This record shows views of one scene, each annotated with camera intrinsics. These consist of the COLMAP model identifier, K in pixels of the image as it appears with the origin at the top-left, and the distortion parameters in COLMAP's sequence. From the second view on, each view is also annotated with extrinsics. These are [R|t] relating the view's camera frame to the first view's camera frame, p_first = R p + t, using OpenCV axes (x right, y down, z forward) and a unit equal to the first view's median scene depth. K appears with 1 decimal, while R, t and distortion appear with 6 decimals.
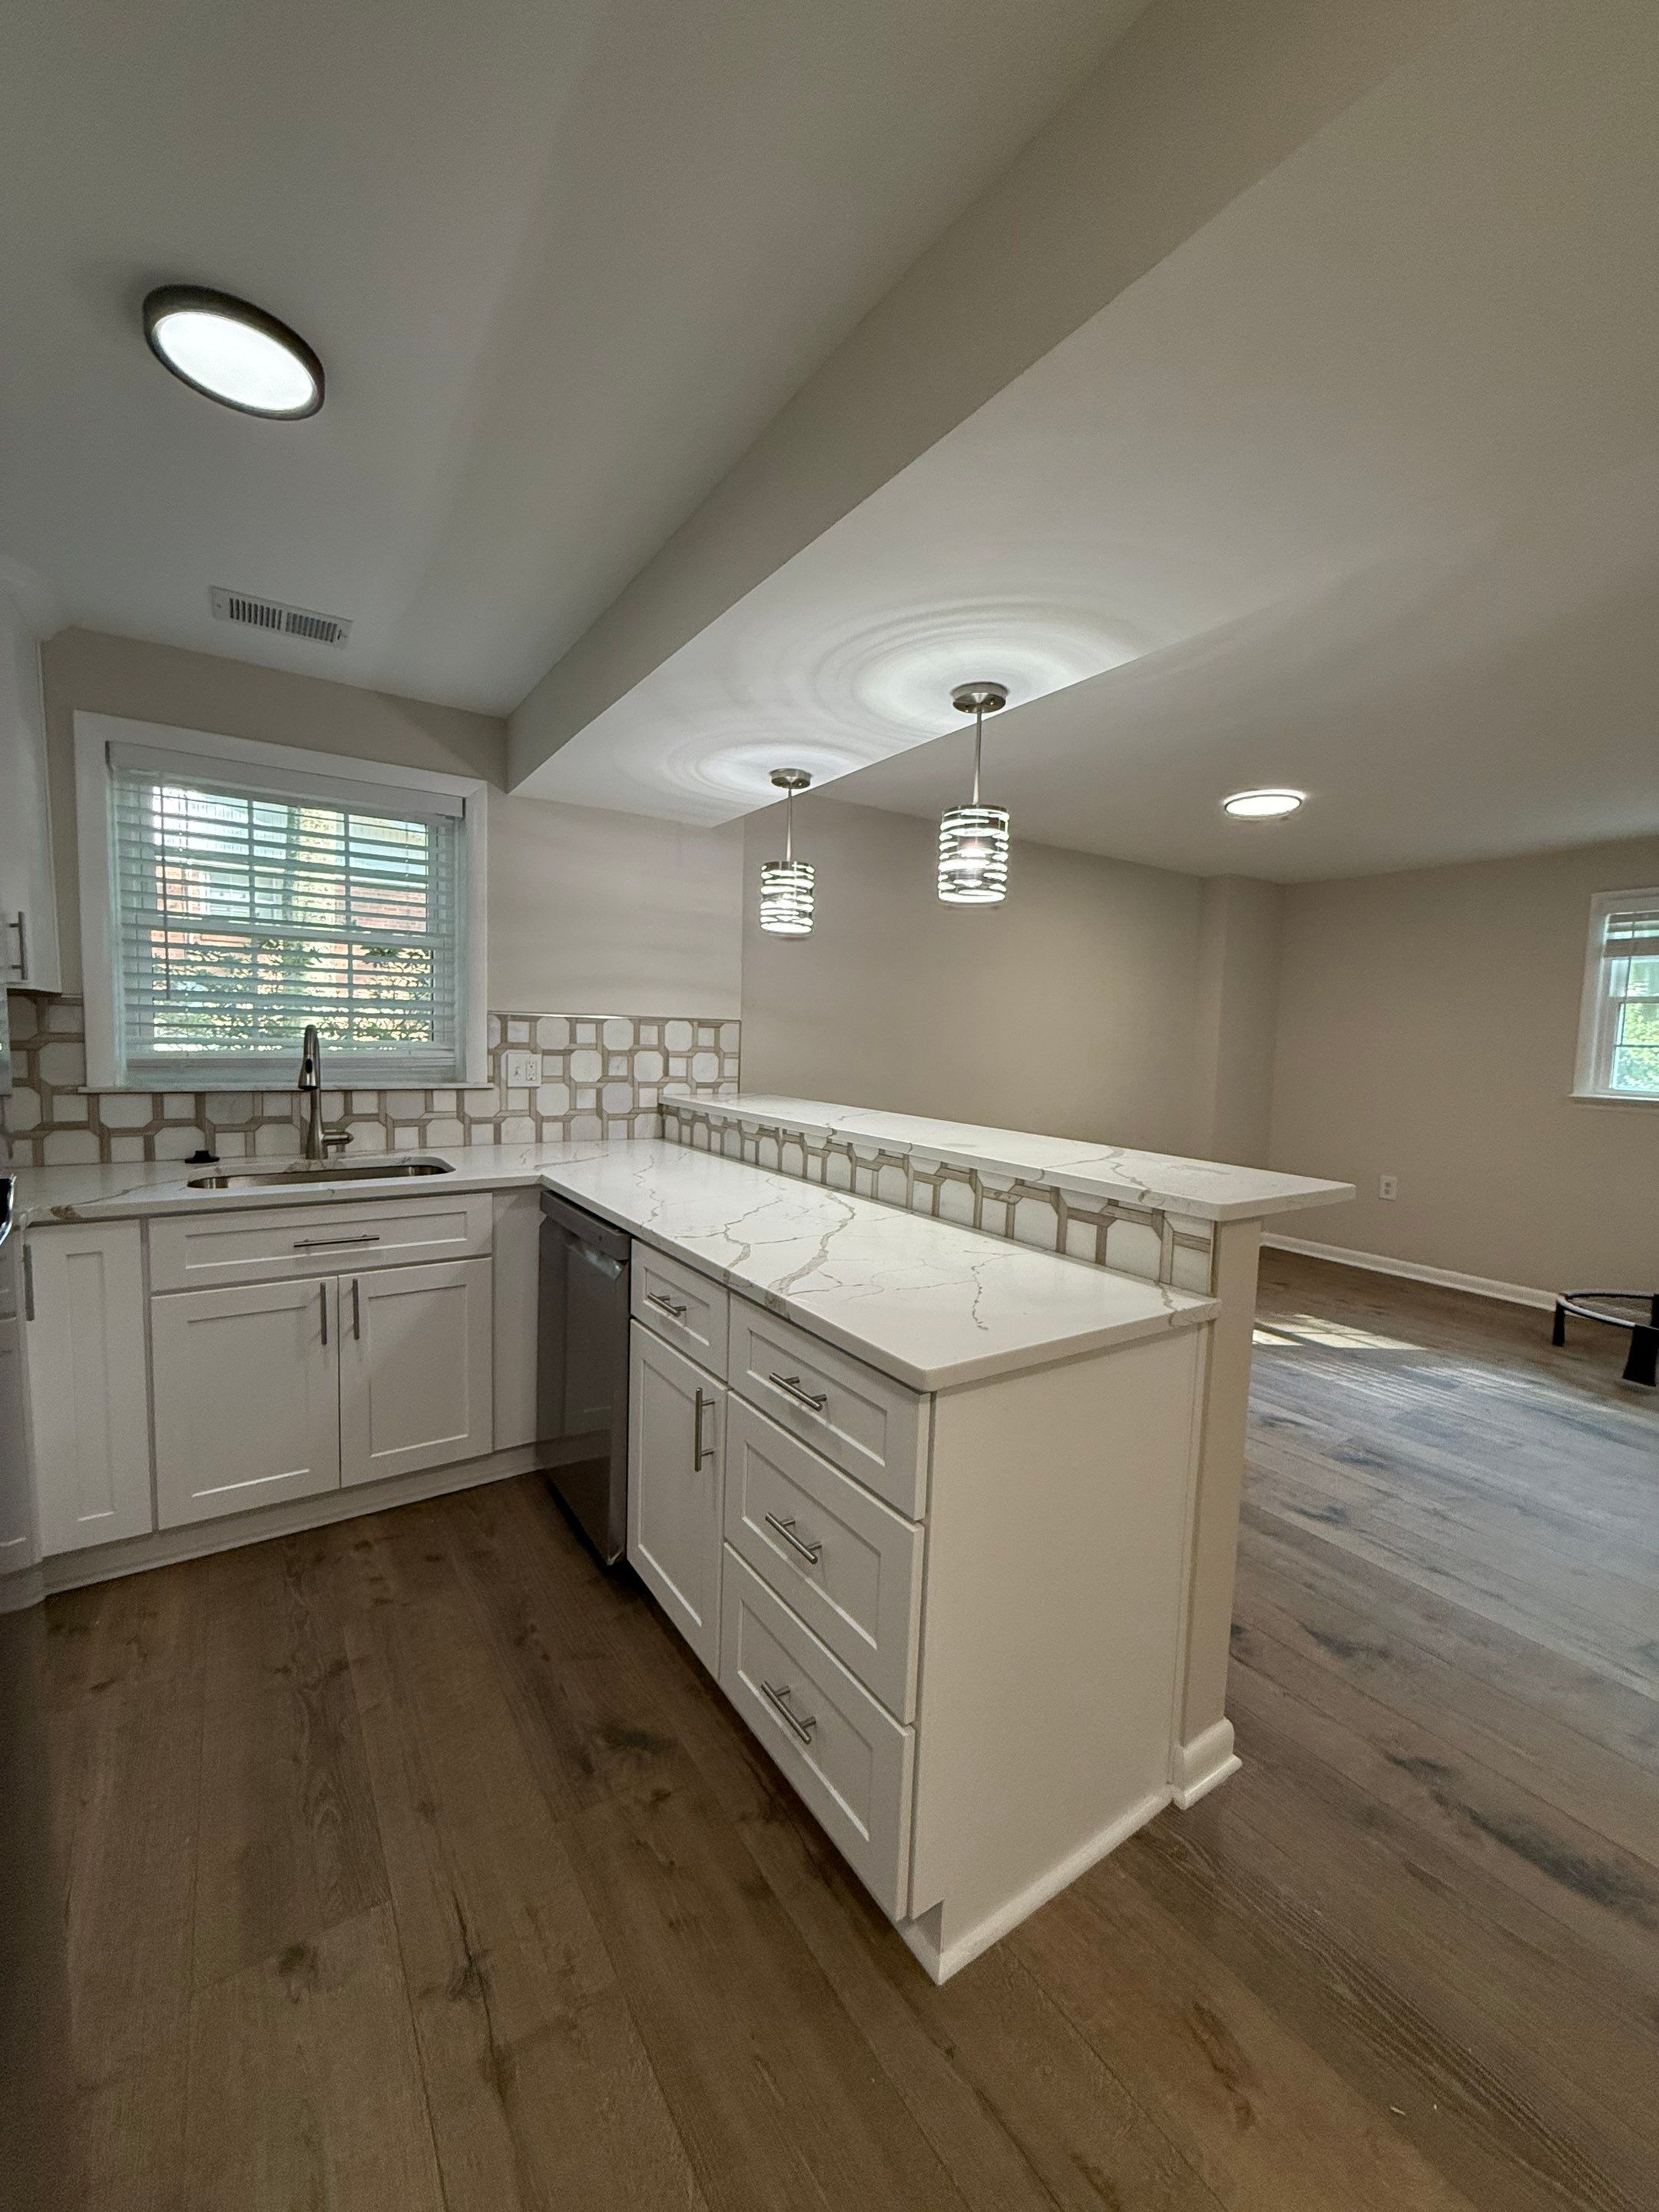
lens RADIAL K [[868.4, 0, 828.6], [0, 868.4, 1100.8], [0, 0, 1]] dist [0.001579, 0.000224]
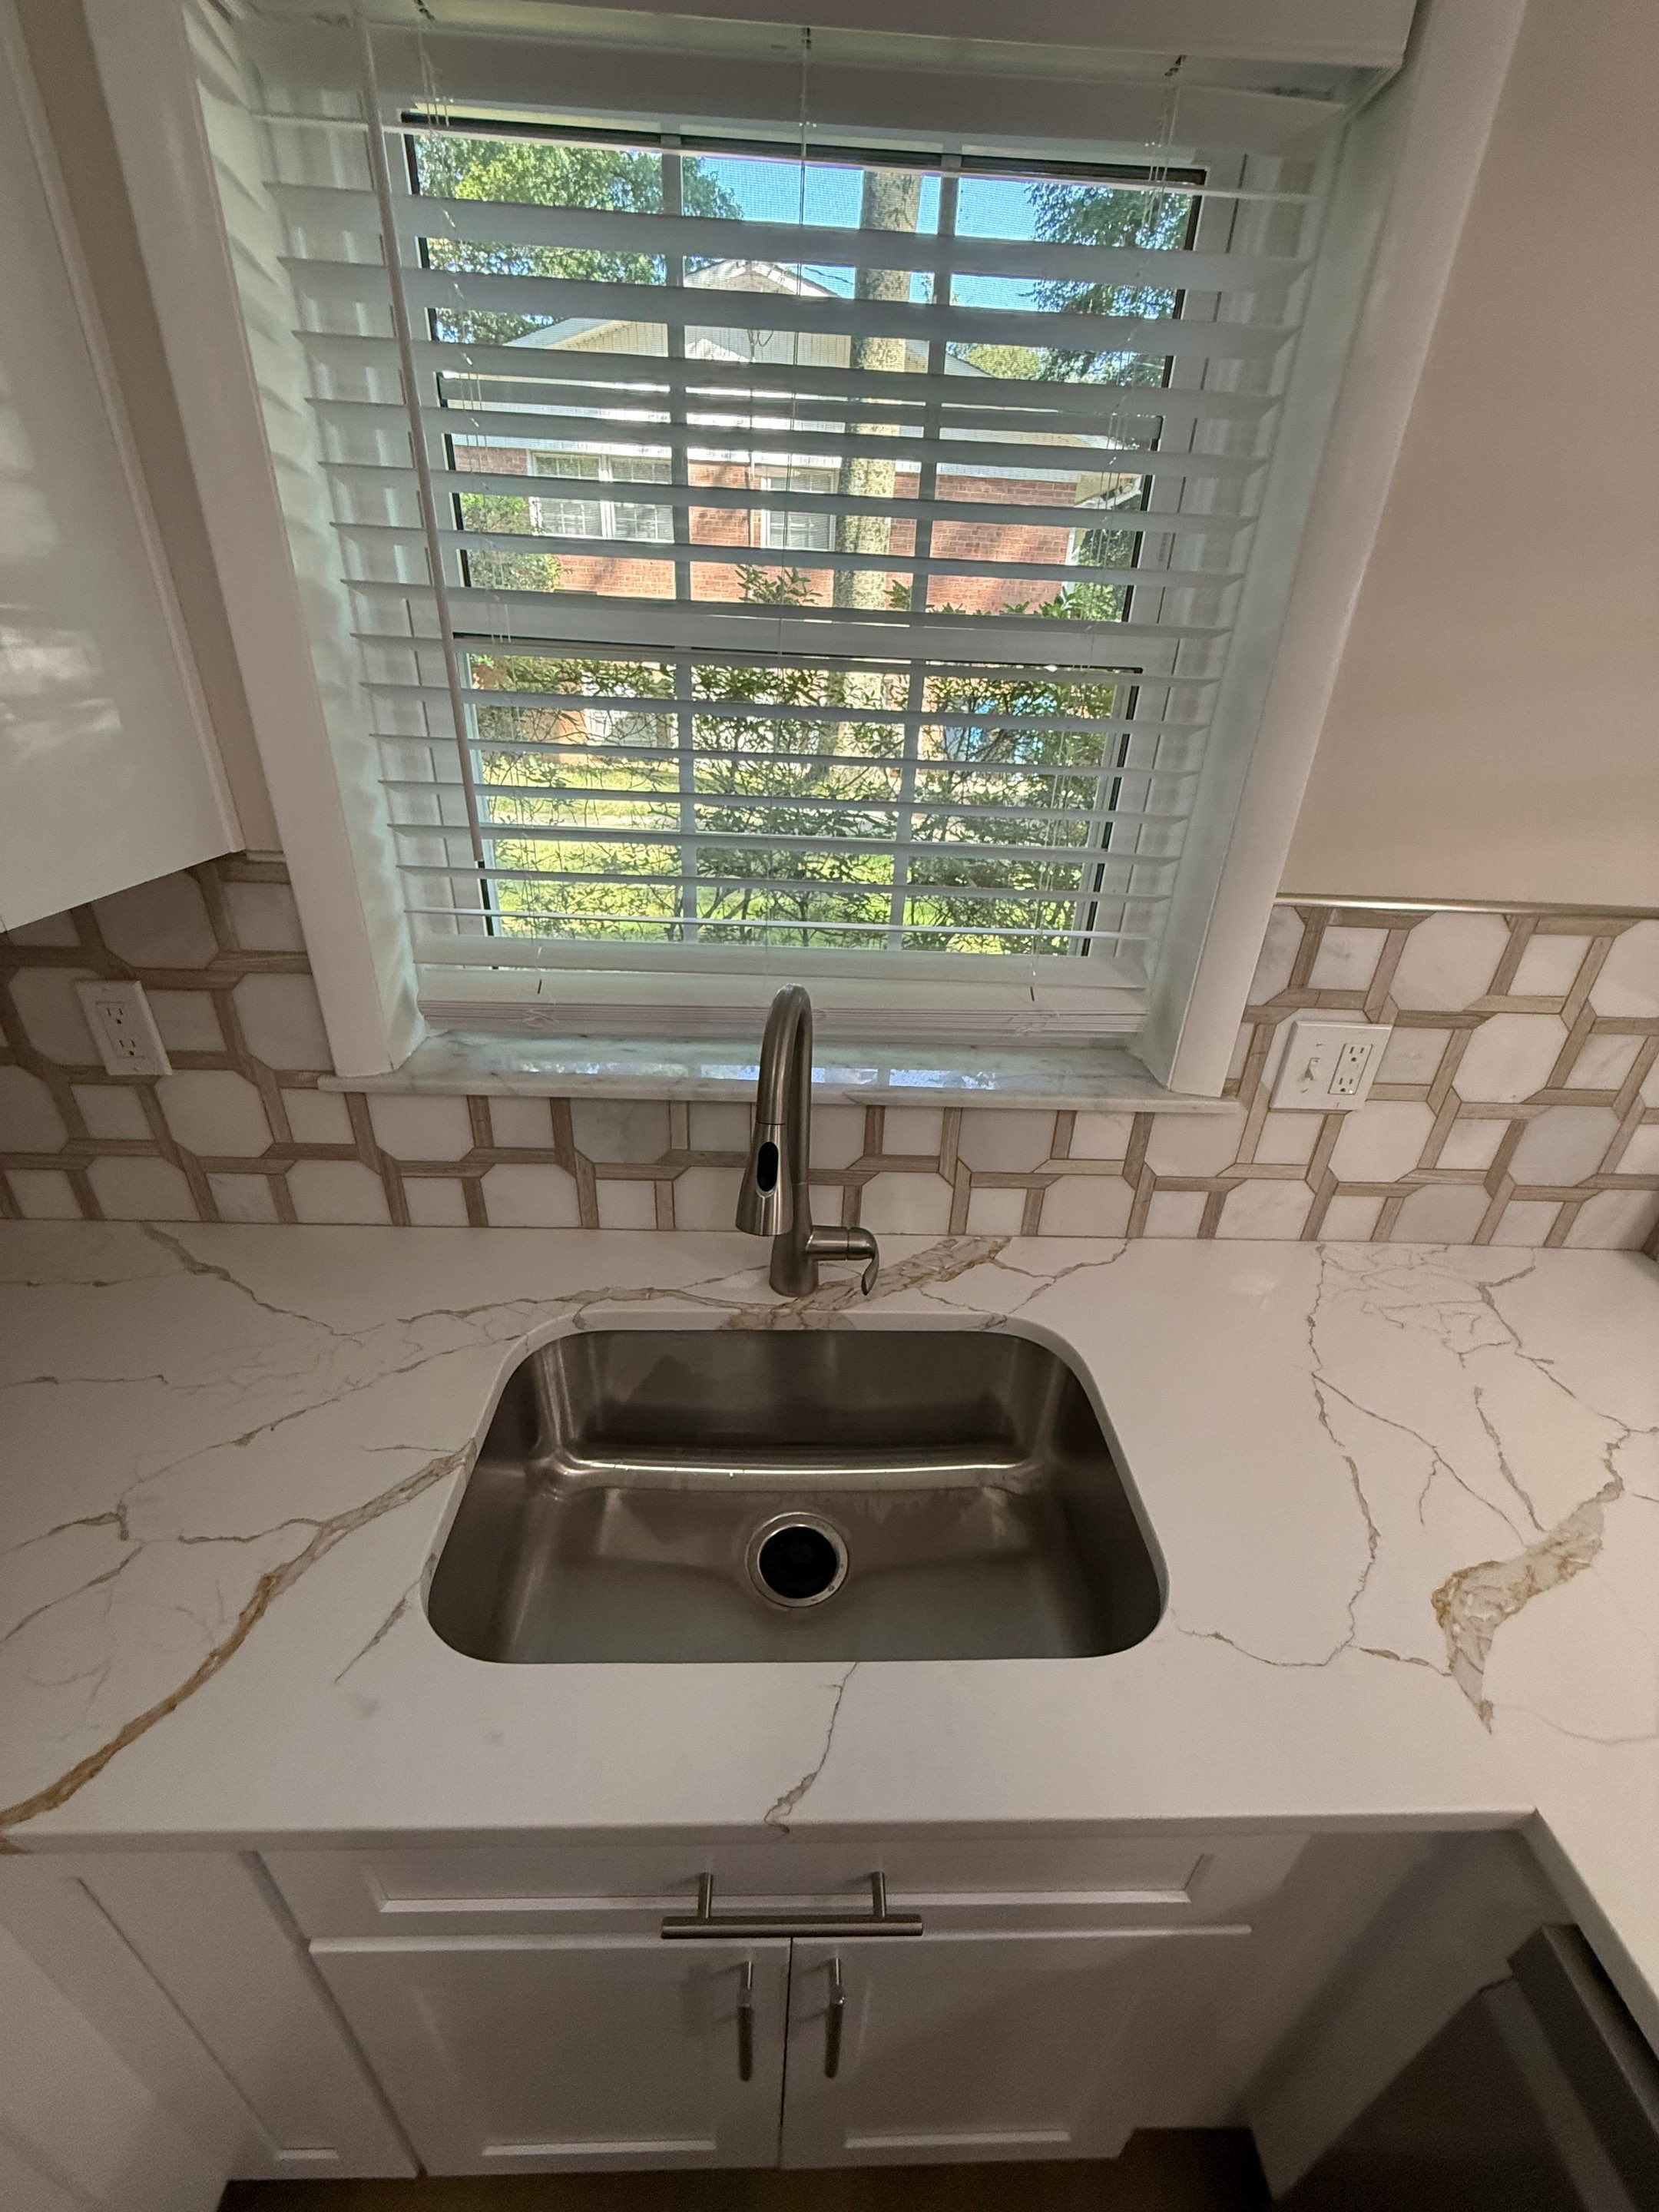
lens RADIAL K [[882.0, 0, 829.5], [0, 882.0, 1106.0], [0, 0, 1]] dist [-0.000438, -0.000317]
pose [[0.842878, 0.259710, -0.471282, -0.430233], [-0.063637, 0.917783, 0.391950, -0.178707], [0.534328, -0.300375, 0.790106, 0.756646]]
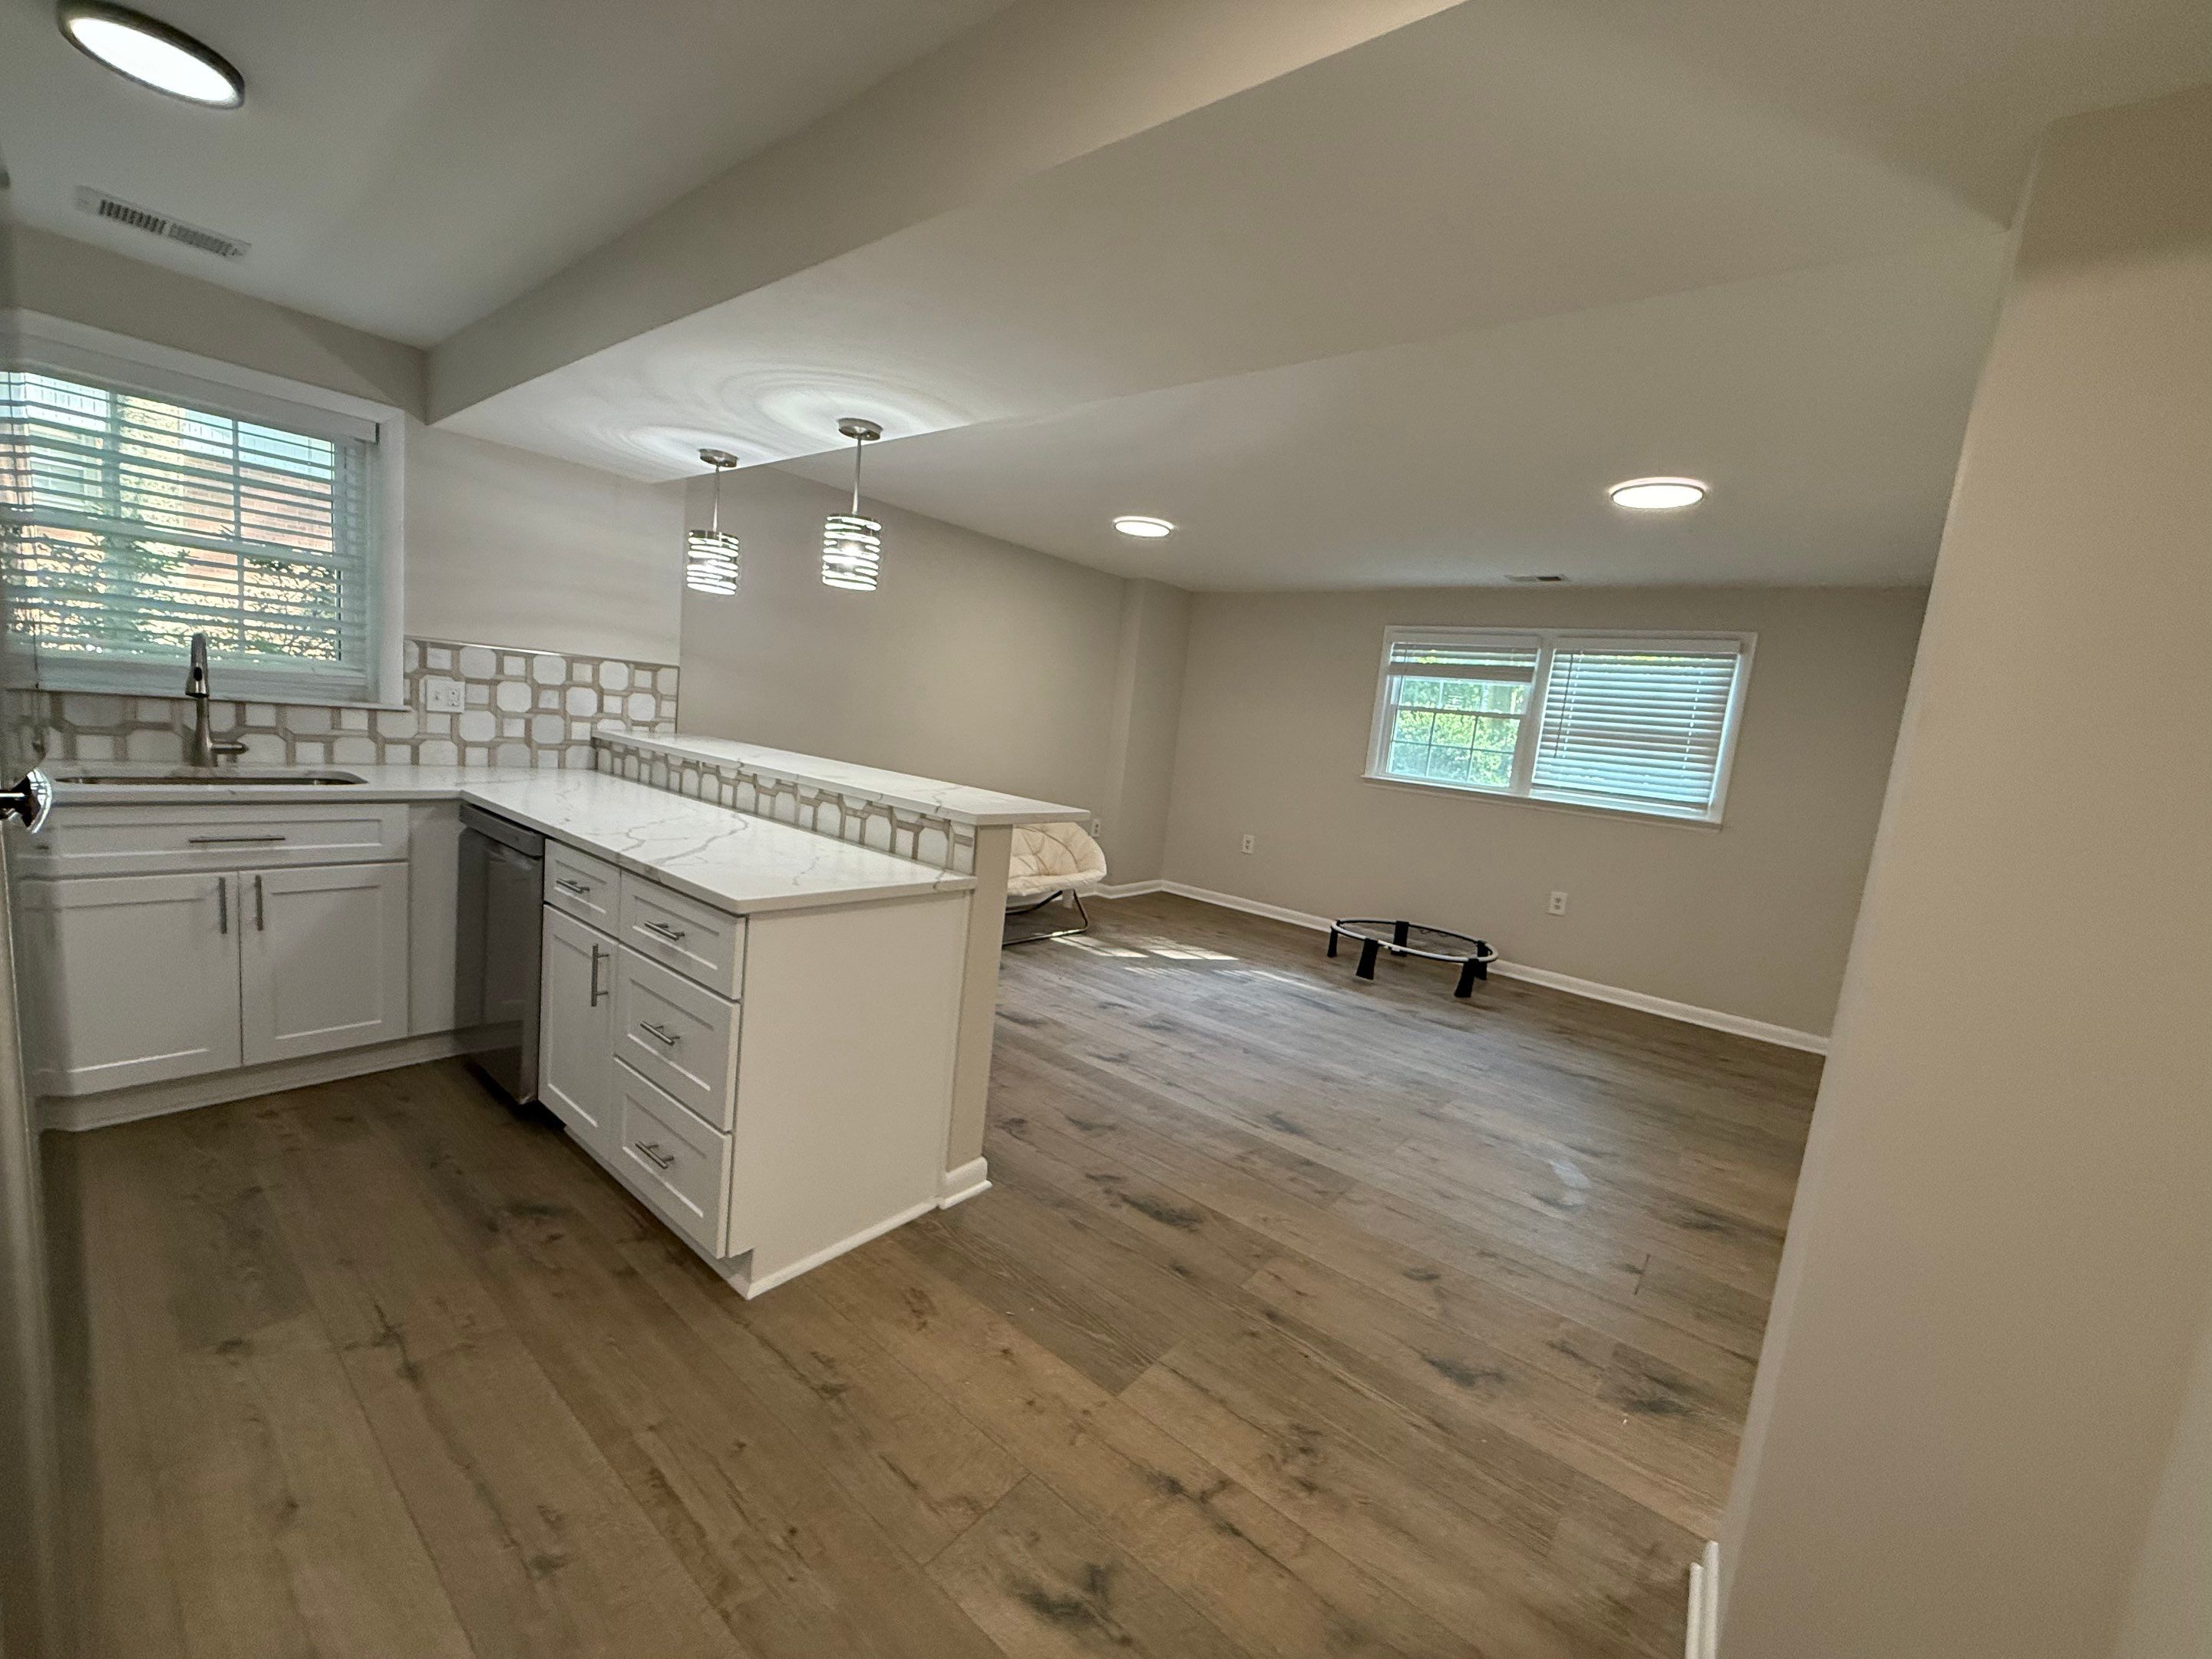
lens RADIAL K [[868.3, 0, 1091.6], [0, 868.3, 826.4], [0, 0, 1]] dist [0.001579, 0.000224]
pose [[0.955373, 0.032310, 0.293628, 0.113713], [-0.052133, 0.996840, 0.059936, 0.022468], [-0.290764, -0.072569, 0.954039, -0.297619]]
